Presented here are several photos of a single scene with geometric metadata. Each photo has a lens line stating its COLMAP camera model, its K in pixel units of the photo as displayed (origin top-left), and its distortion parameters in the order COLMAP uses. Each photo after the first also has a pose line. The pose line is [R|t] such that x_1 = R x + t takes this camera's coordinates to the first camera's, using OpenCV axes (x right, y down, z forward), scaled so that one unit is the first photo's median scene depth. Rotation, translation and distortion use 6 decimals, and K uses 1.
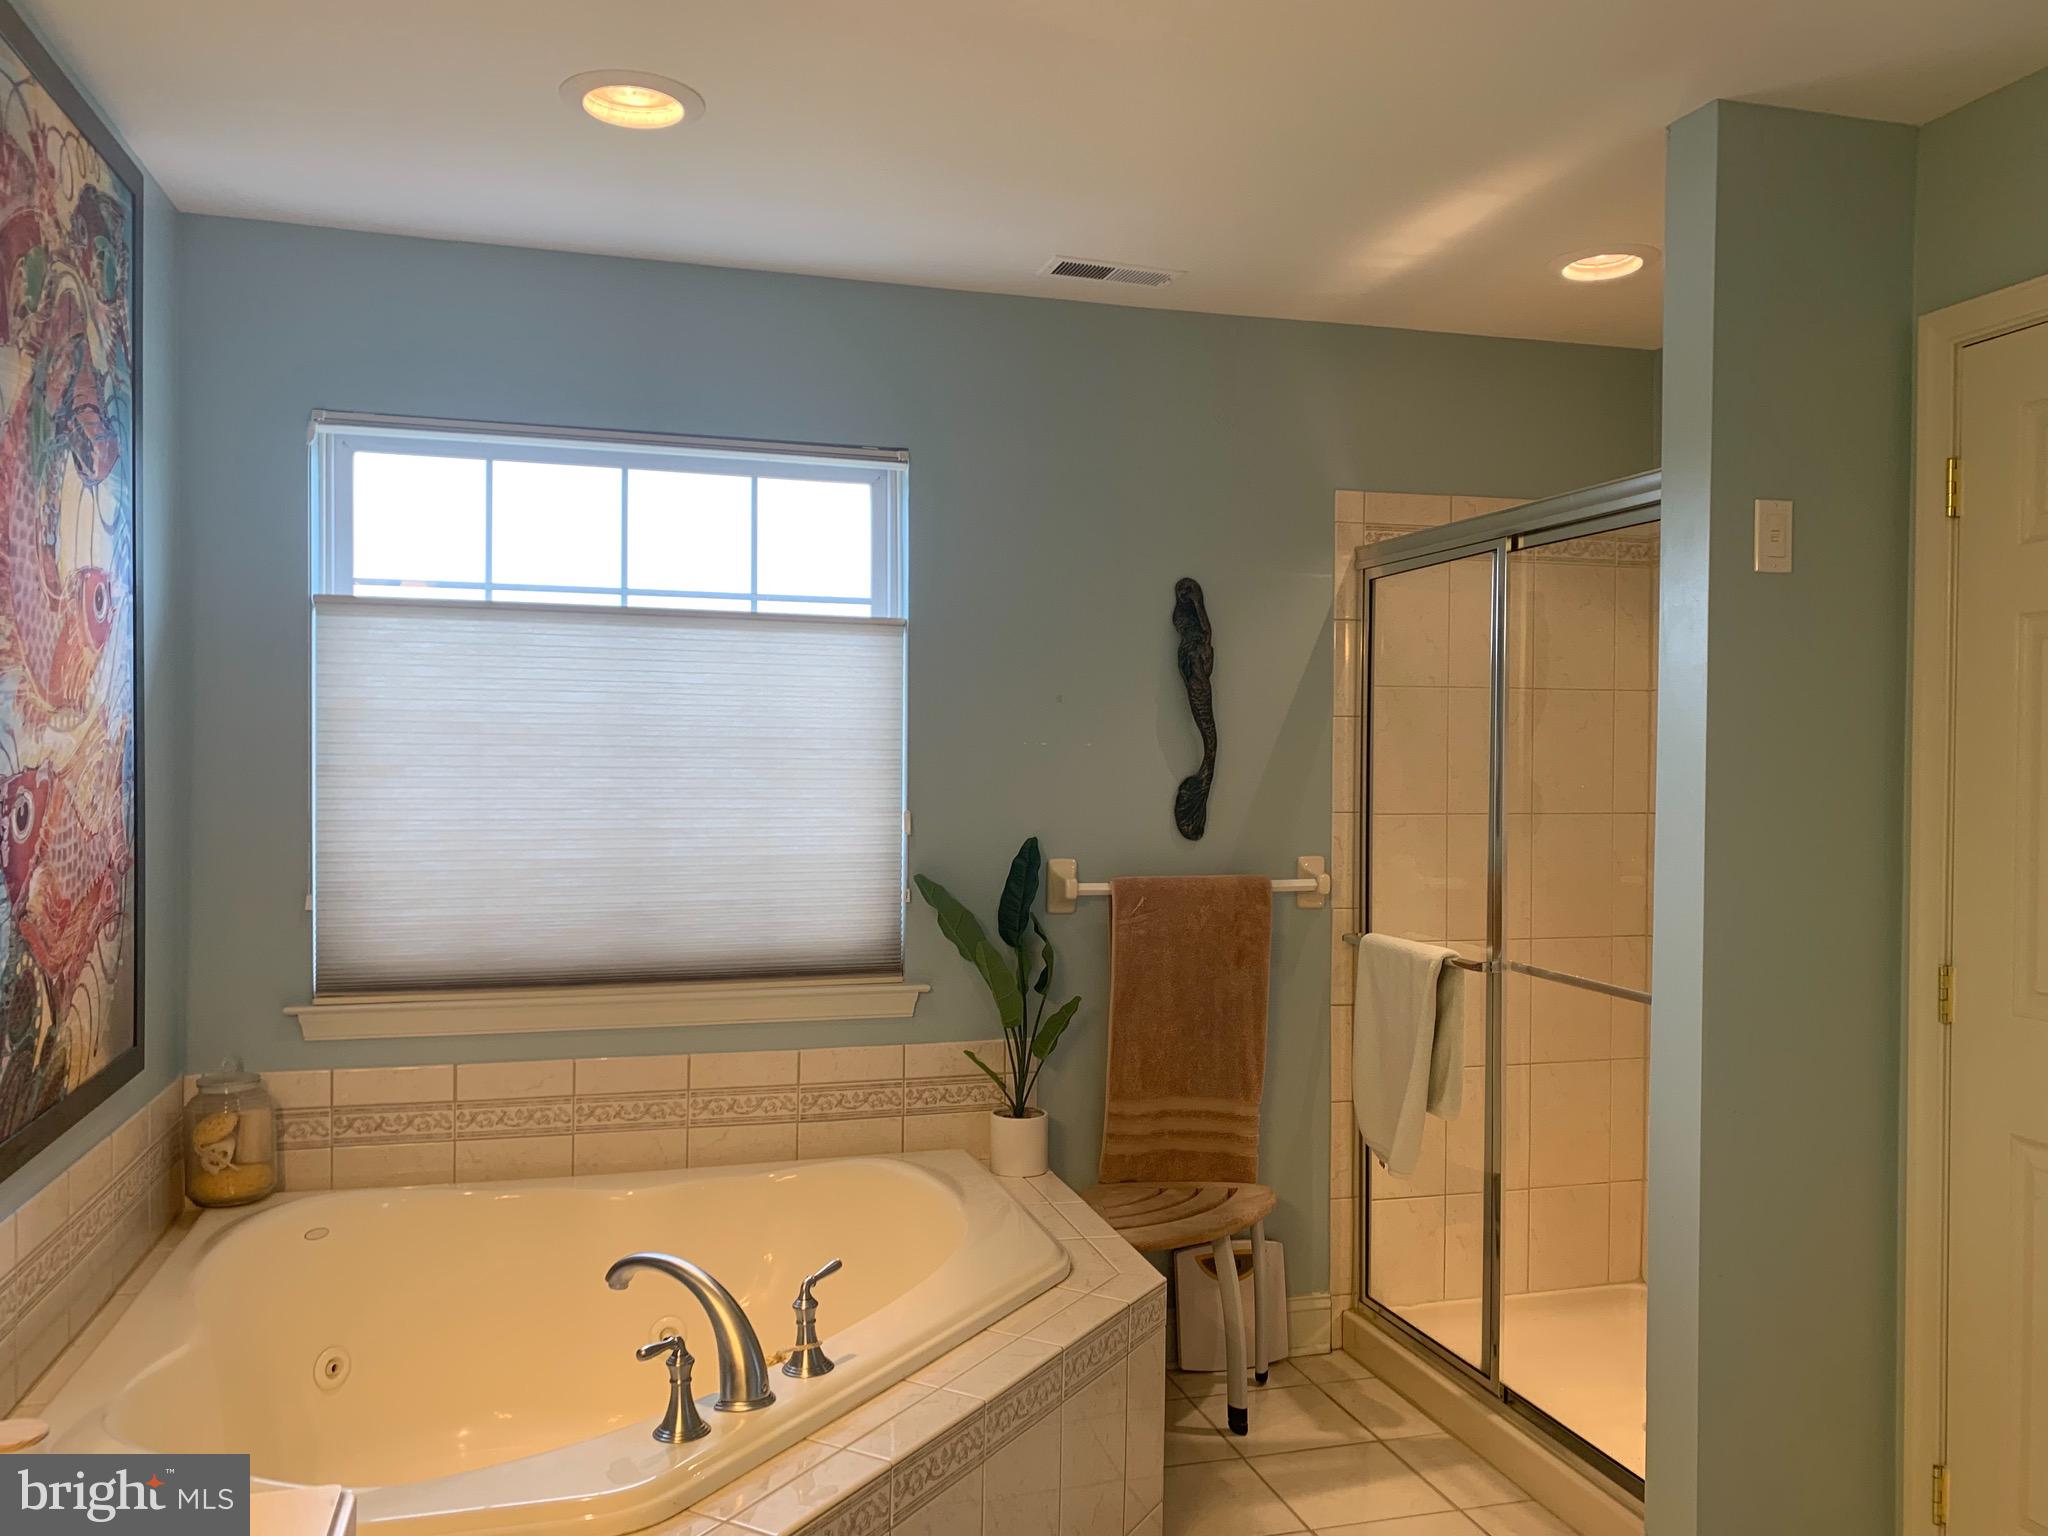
lens RADIAL K [[1533.9, 0, 1011.5], [0, 1533.9, 770.8], [0, 0, 1]] dist [0.000509, -0.013479]
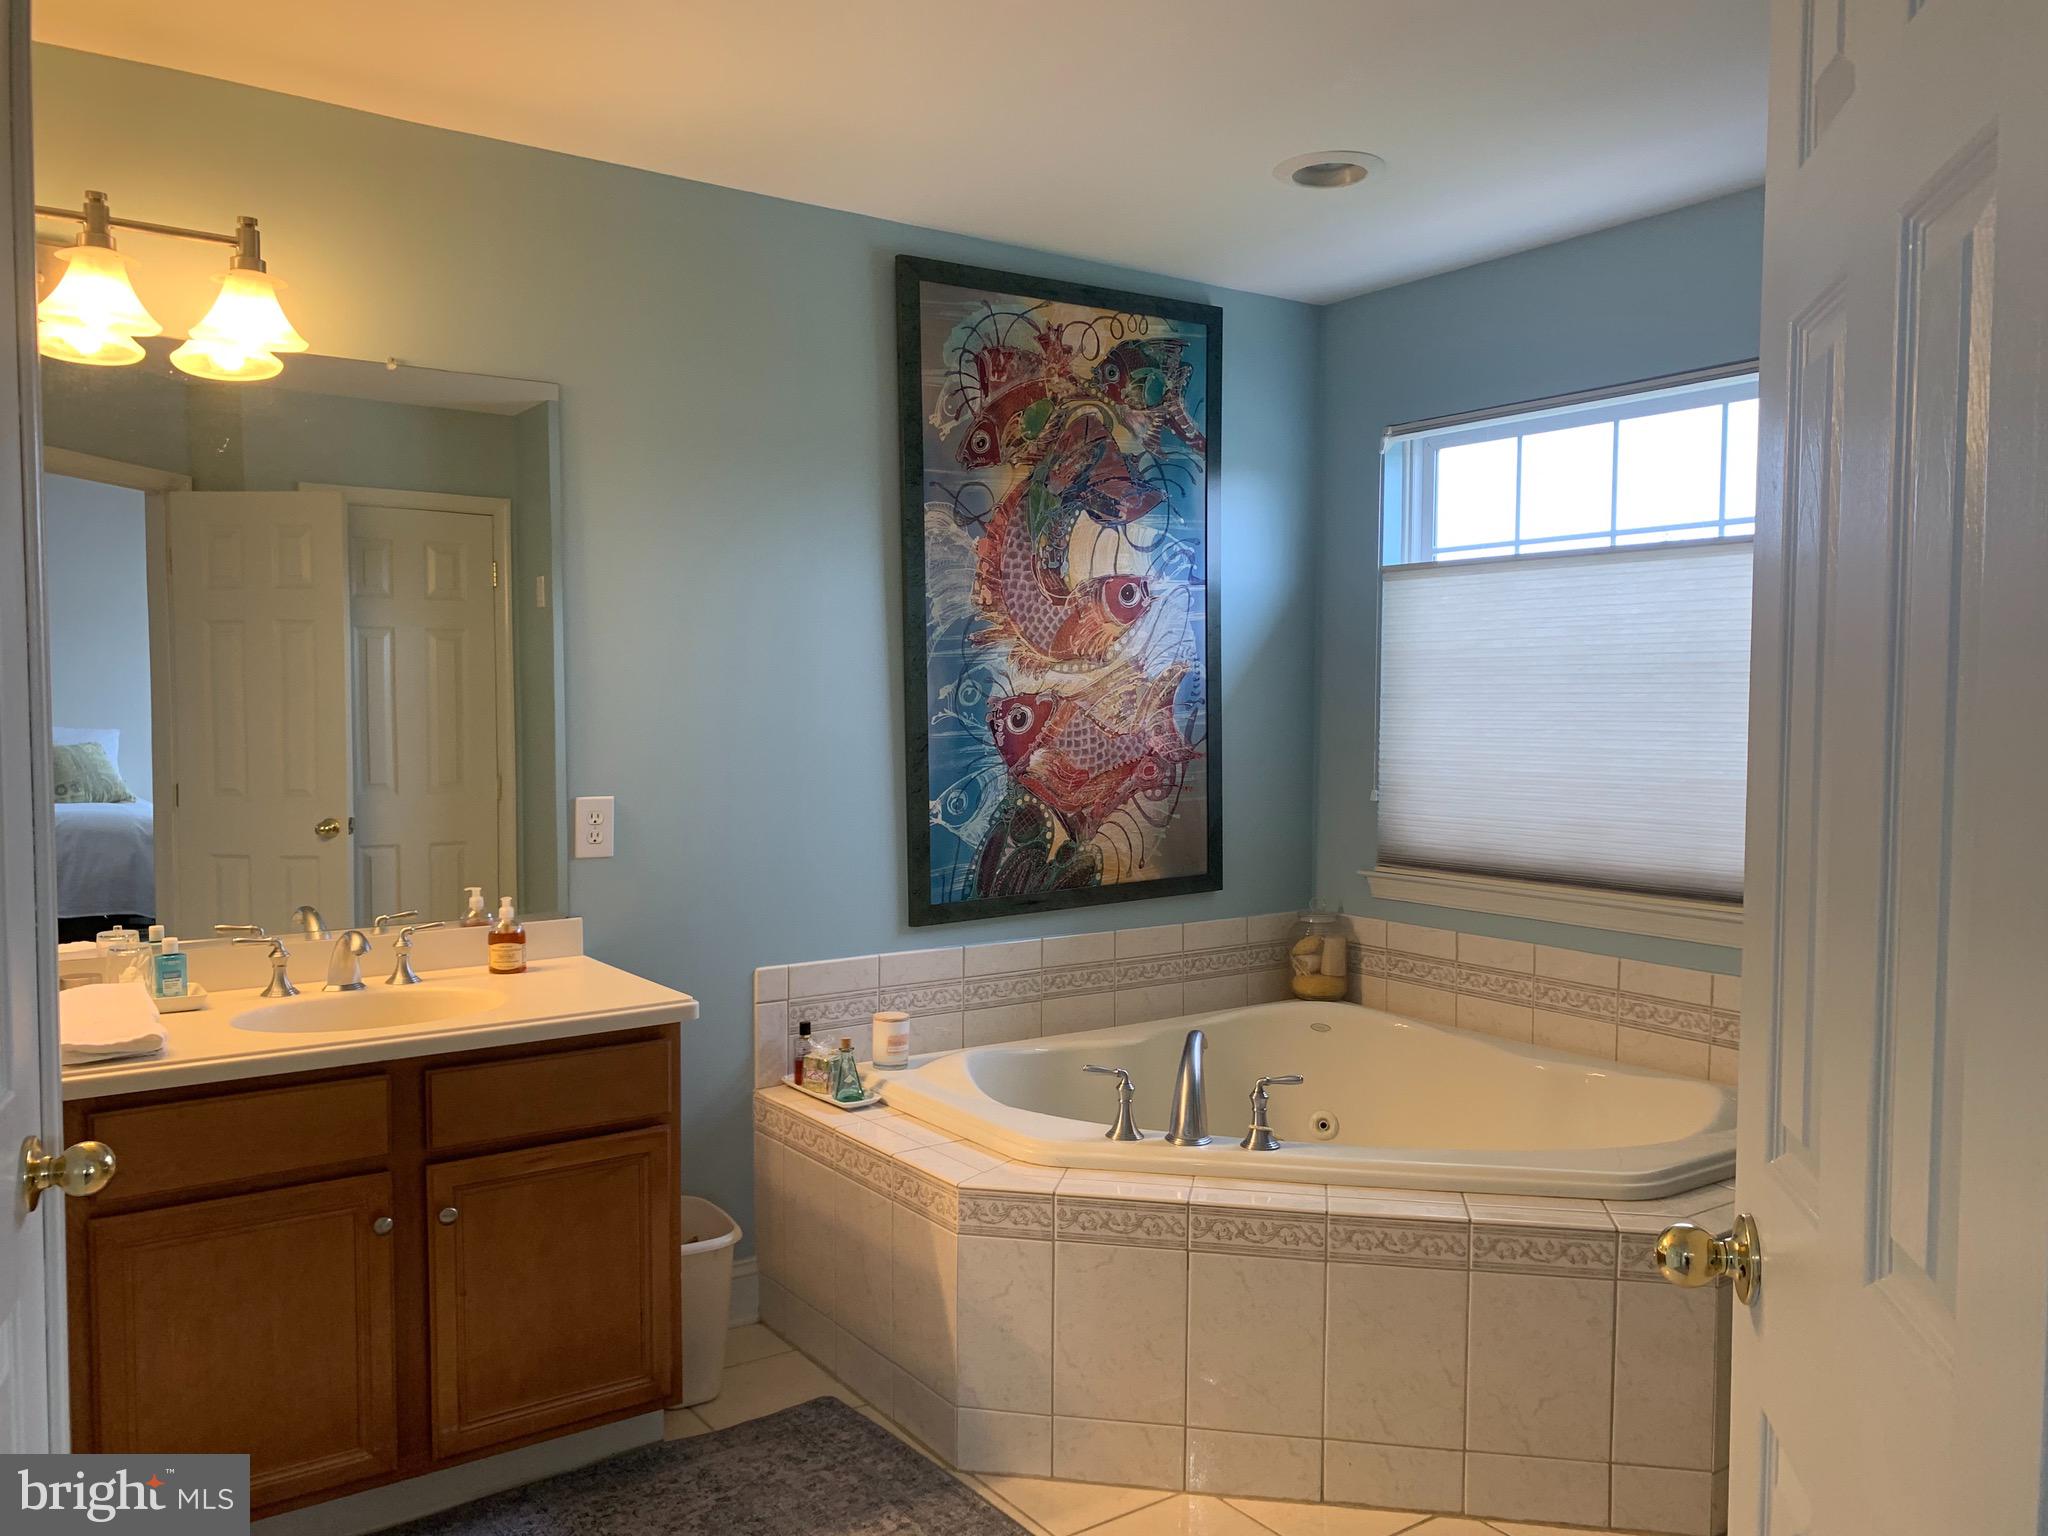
lens RADIAL K [[1533.9, 0, 1002.3], [0, 1533.9, 772.7], [0, 0, 1]] dist [0.000509, -0.013479]
pose [[0.324581, 0.042000, -0.944925, 0.710022], [-0.003545, 0.999061, 0.043189, 0.008795], [0.945851, -0.010668, 0.324425, 0.248779]]
